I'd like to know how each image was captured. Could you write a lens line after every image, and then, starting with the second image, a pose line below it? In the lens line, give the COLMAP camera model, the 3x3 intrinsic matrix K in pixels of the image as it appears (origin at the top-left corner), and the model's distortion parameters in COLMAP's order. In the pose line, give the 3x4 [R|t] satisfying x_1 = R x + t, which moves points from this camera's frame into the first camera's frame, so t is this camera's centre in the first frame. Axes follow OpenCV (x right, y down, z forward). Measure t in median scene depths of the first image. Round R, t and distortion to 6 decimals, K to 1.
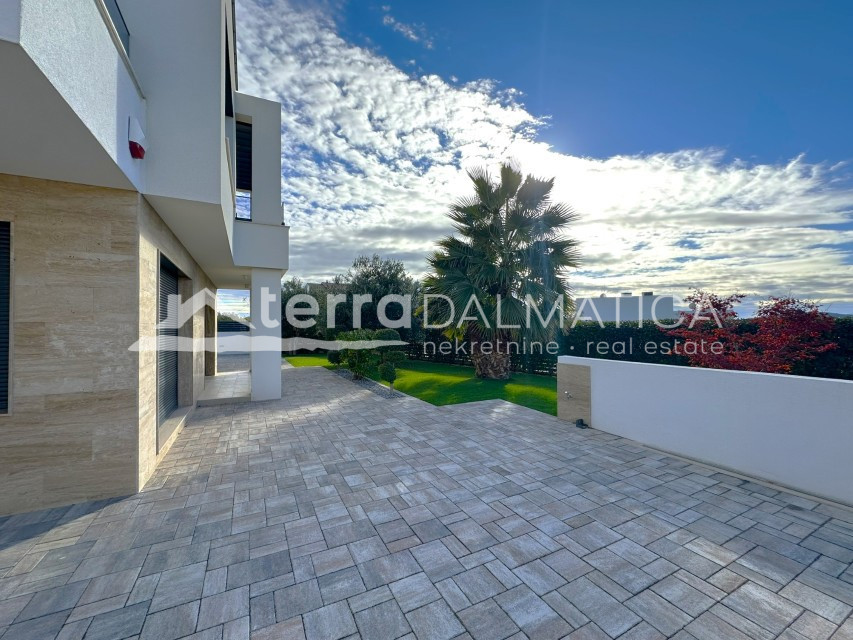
lens RADIAL K [[342.8, 0, 424.4], [0, 342.8, 324.2], [0, 0, 1]] dist [-0.000574, 0.000014]
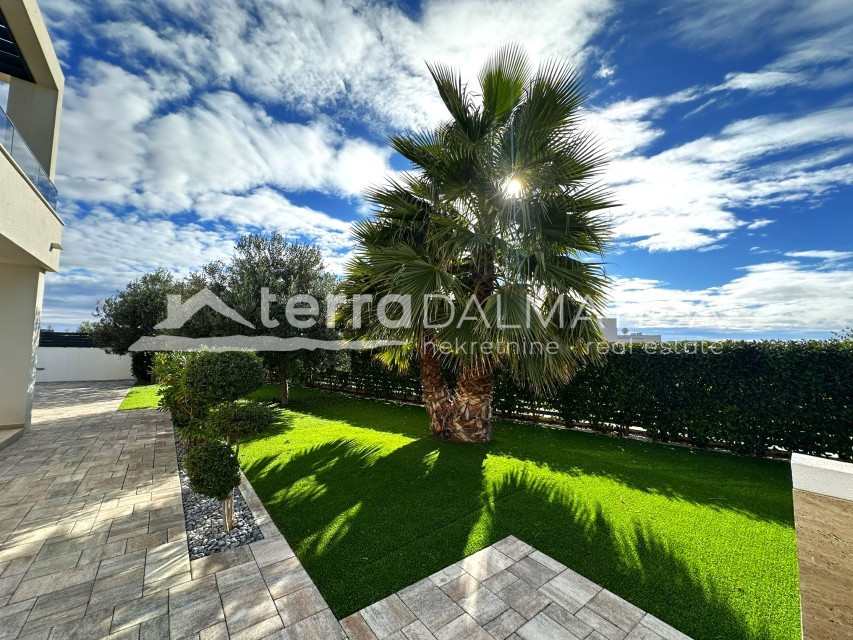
lens RADIAL K [[342.8, 0, 426.7], [0, 342.8, 318.7], [0, 0, 1]] dist [-0.000574, 0.000014]
pose [[0.982473, 0.035170, 0.183058, 0.033229], [-0.021000, 0.996671, -0.078779, 0.006055], [-0.185219, 0.073554, 0.979941, 0.453599]]
